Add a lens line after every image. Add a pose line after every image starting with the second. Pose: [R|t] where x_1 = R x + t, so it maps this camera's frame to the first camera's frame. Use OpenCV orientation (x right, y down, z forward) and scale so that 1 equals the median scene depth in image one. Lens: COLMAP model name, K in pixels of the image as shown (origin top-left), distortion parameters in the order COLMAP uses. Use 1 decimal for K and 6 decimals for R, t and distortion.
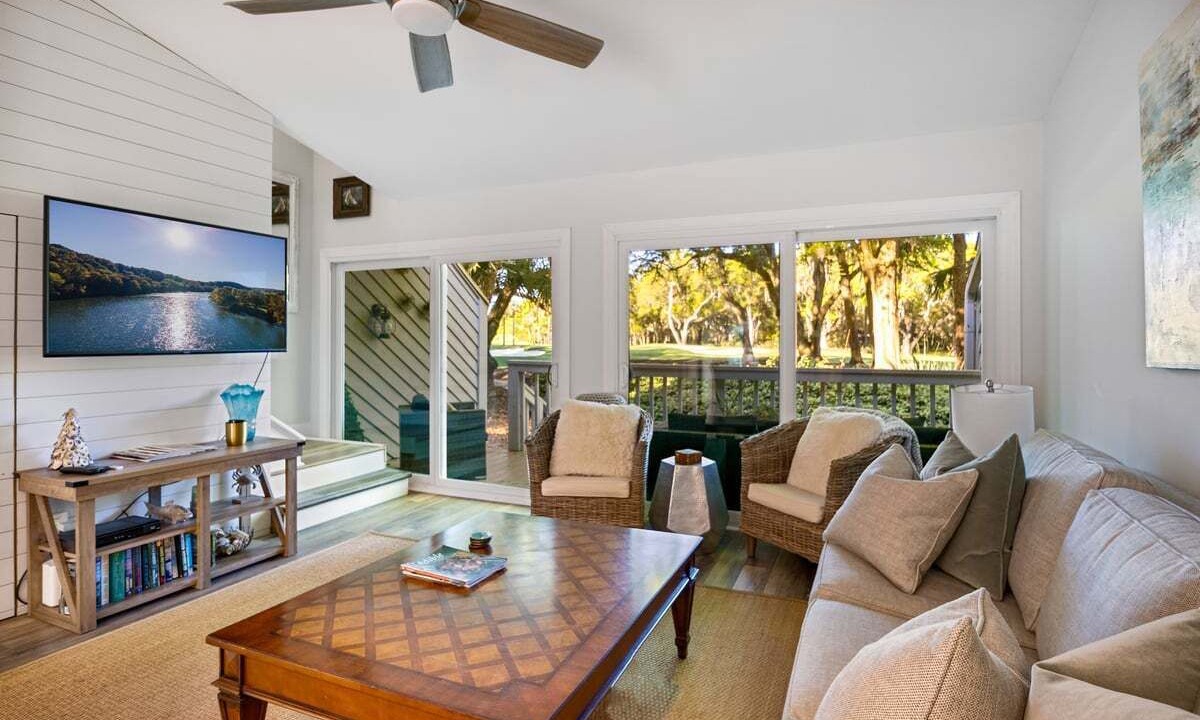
lens RADIAL K [[603.2, 0, 600.5], [0, 603.2, 343.6], [0, 0, 1]] dist [-0.013507, 0.002519]
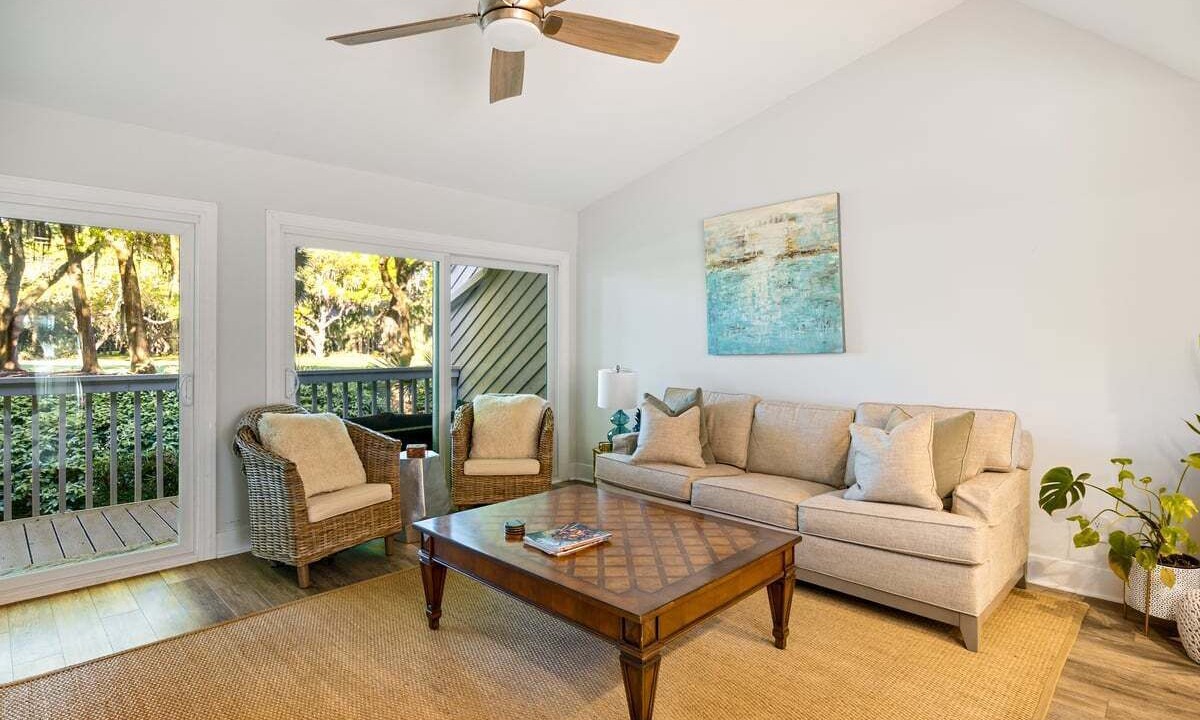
lens RADIAL K [[603.2, 0, 600.5], [0, 603.2, 343.6], [0, 0, 1]] dist [-0.013507, 0.002519]
pose [[0.349884, 0.000872, 0.936793, -0.982283], [0.003955, 0.999989, -0.002408, -0.001485], [-0.936785, 0.004548, 0.349877, 0.400592]]
